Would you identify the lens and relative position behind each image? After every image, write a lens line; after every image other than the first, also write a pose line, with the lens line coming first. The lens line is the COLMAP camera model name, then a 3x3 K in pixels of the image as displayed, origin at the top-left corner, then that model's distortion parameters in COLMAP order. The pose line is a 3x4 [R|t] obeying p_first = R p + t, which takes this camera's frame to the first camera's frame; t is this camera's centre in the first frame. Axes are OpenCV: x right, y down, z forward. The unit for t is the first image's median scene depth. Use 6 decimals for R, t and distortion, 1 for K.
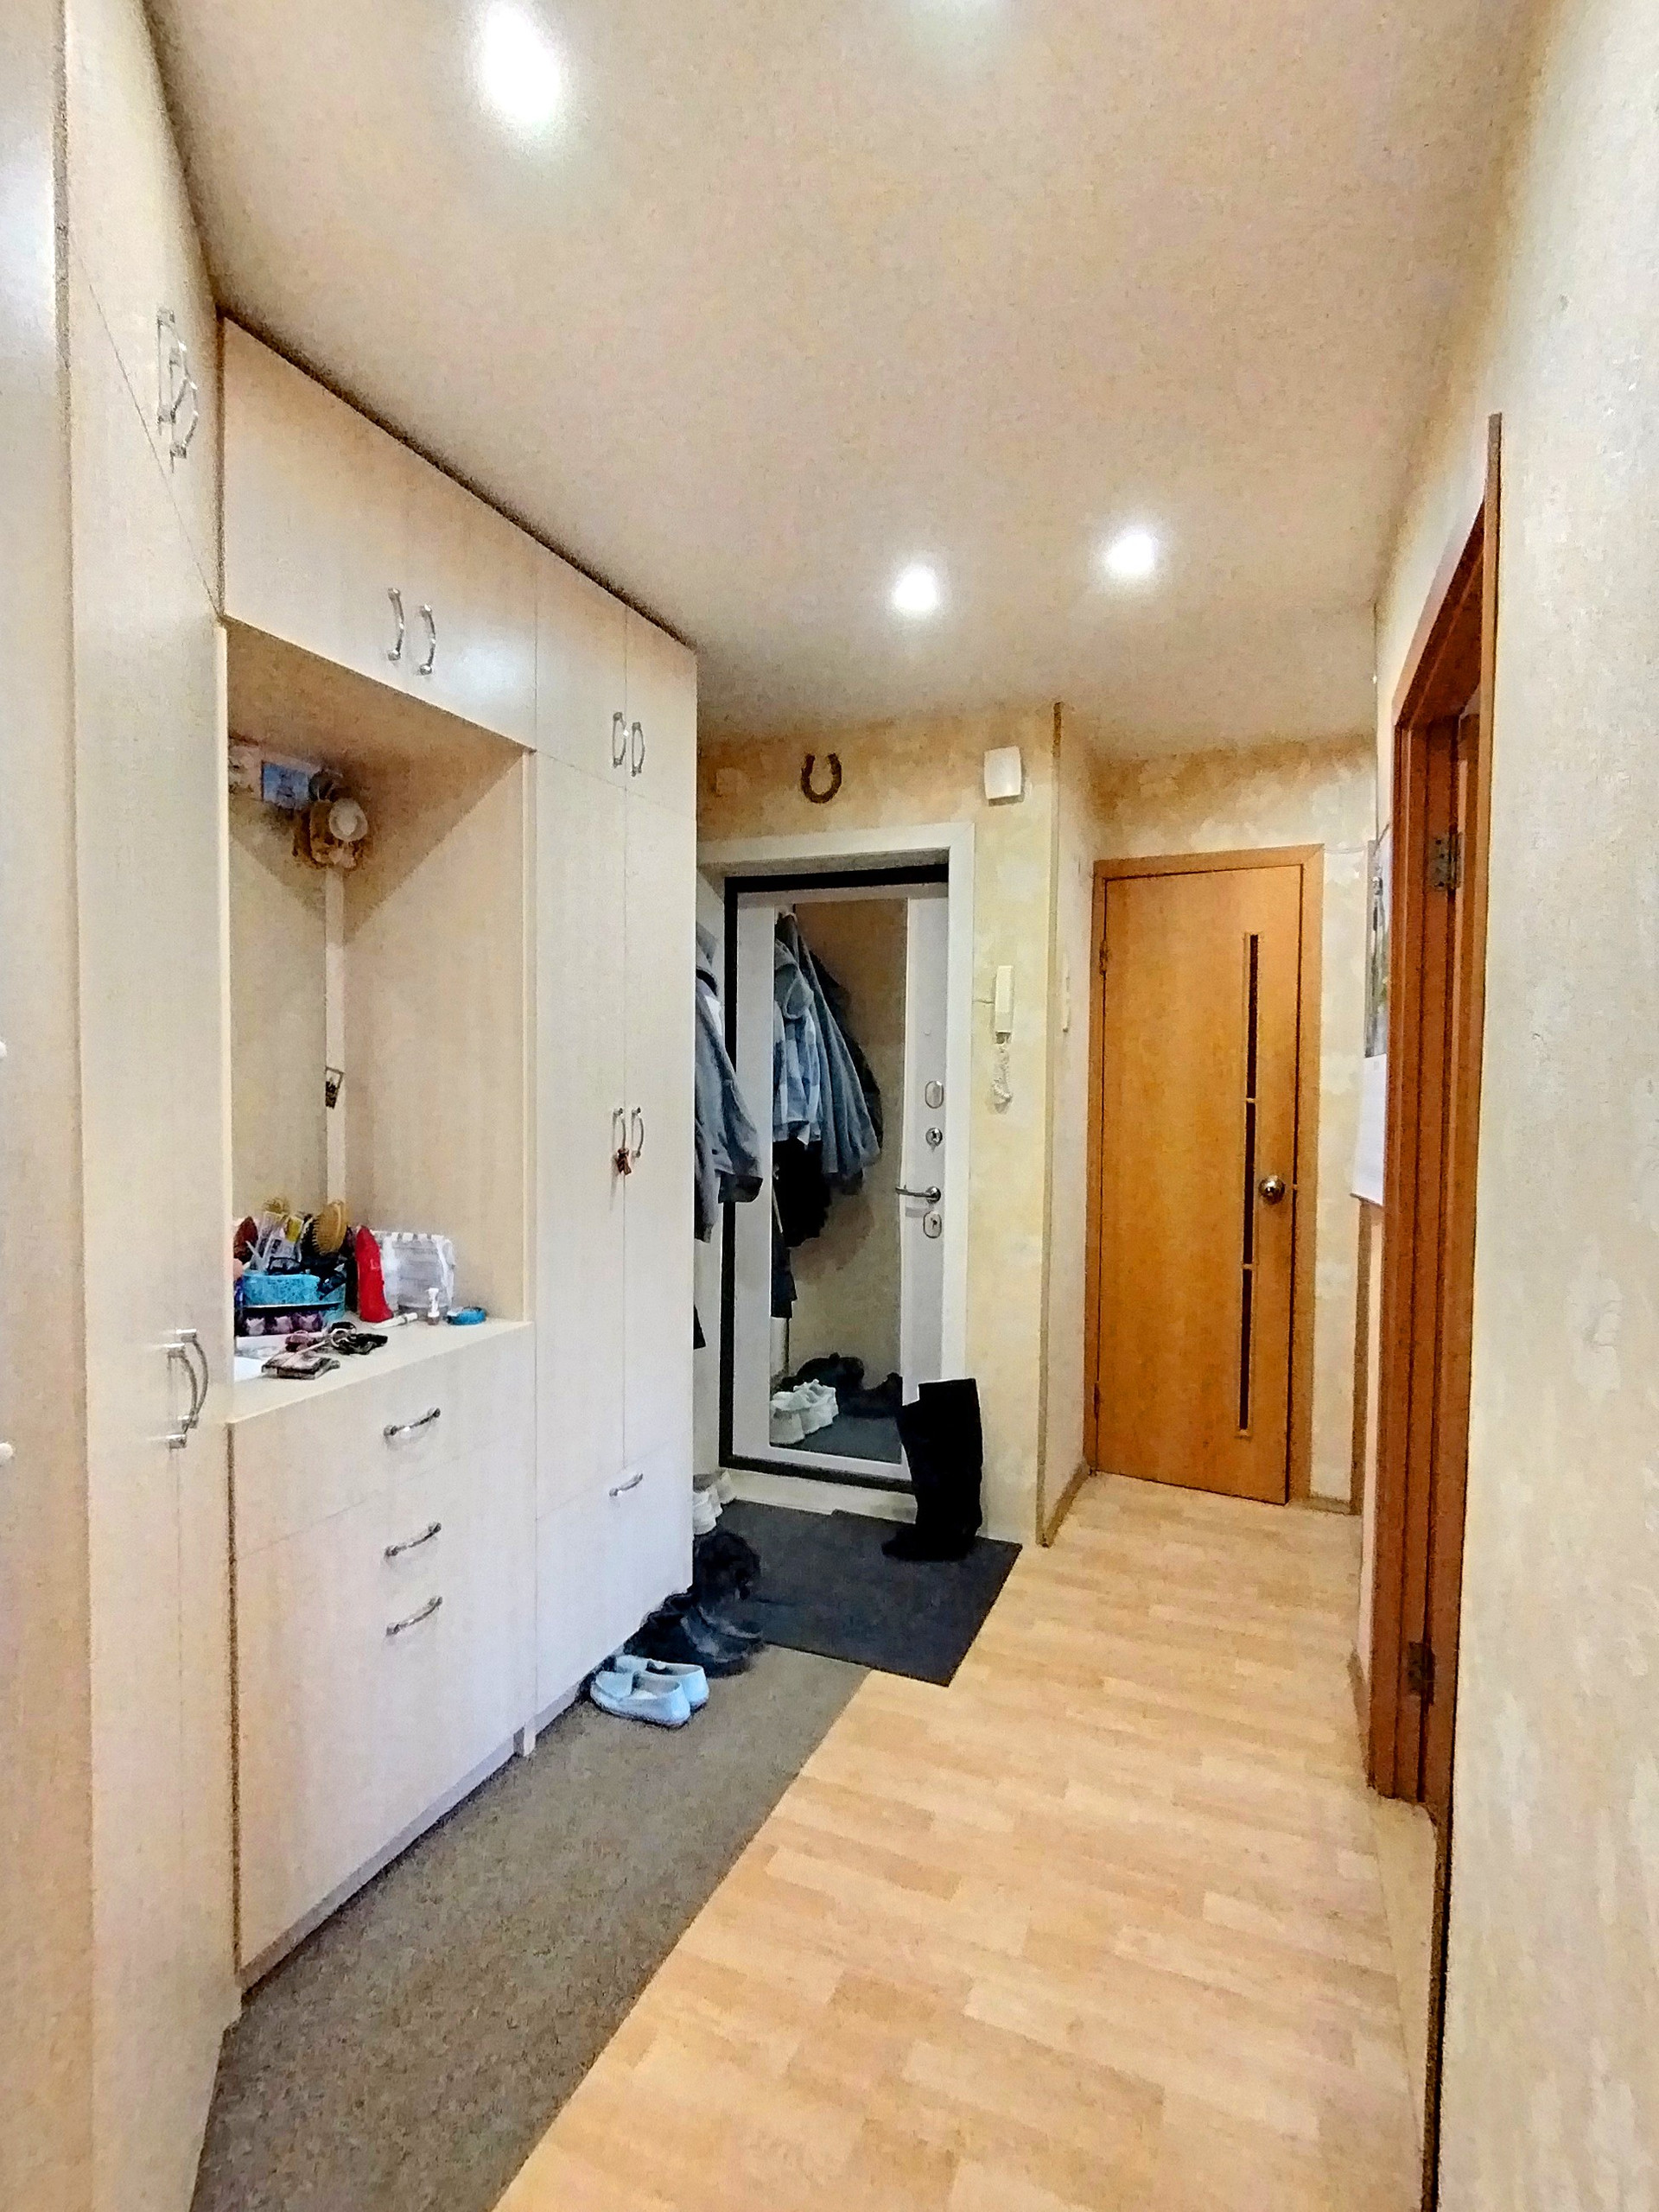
lens RADIAL K [[1056.5, 0, 834.8], [0, 1056.5, 1103.8], [0, 0, 1]] dist [-0.007816, 0.002079]
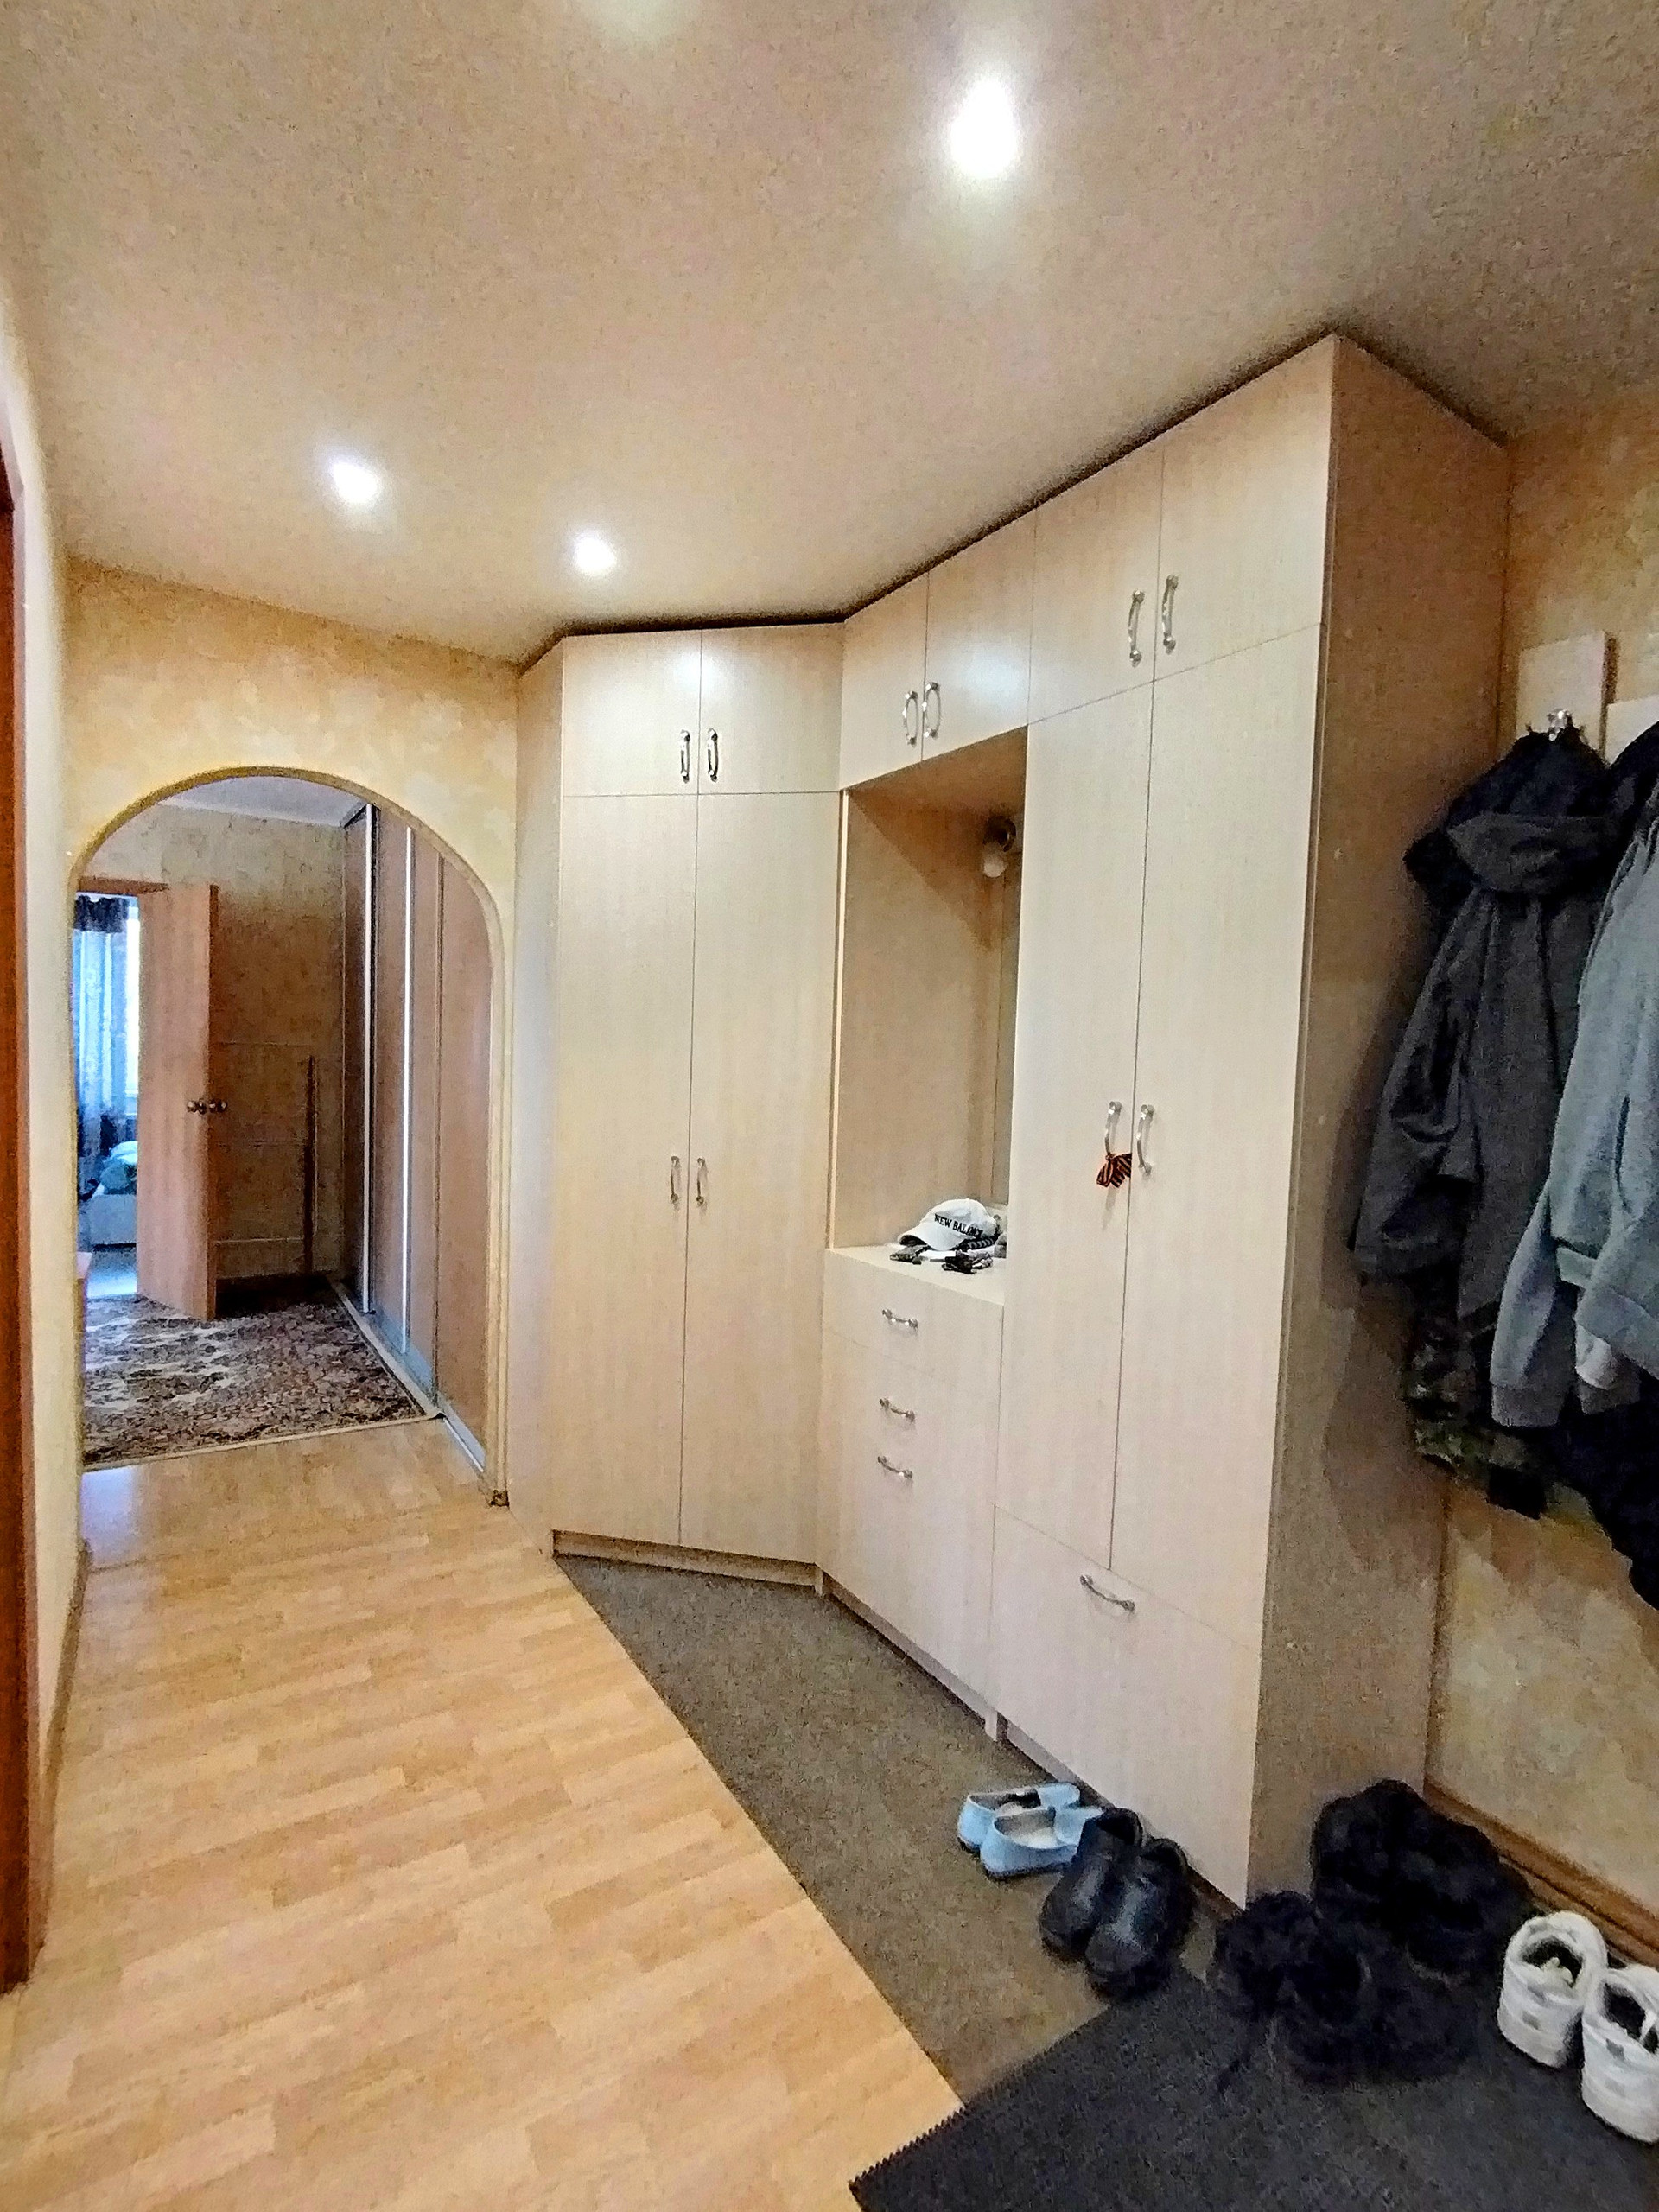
lens RADIAL K [[1056.5, 0, 836.6], [0, 1056.5, 1116.1], [0, 0, 1]] dist [-0.007816, 0.002079]
pose [[-0.569002, 0.002750, -0.822332, 0.744835], [-0.071492, 0.996043, 0.052799, -0.008542], [0.819223, 0.088833, -0.566553, 1.714605]]
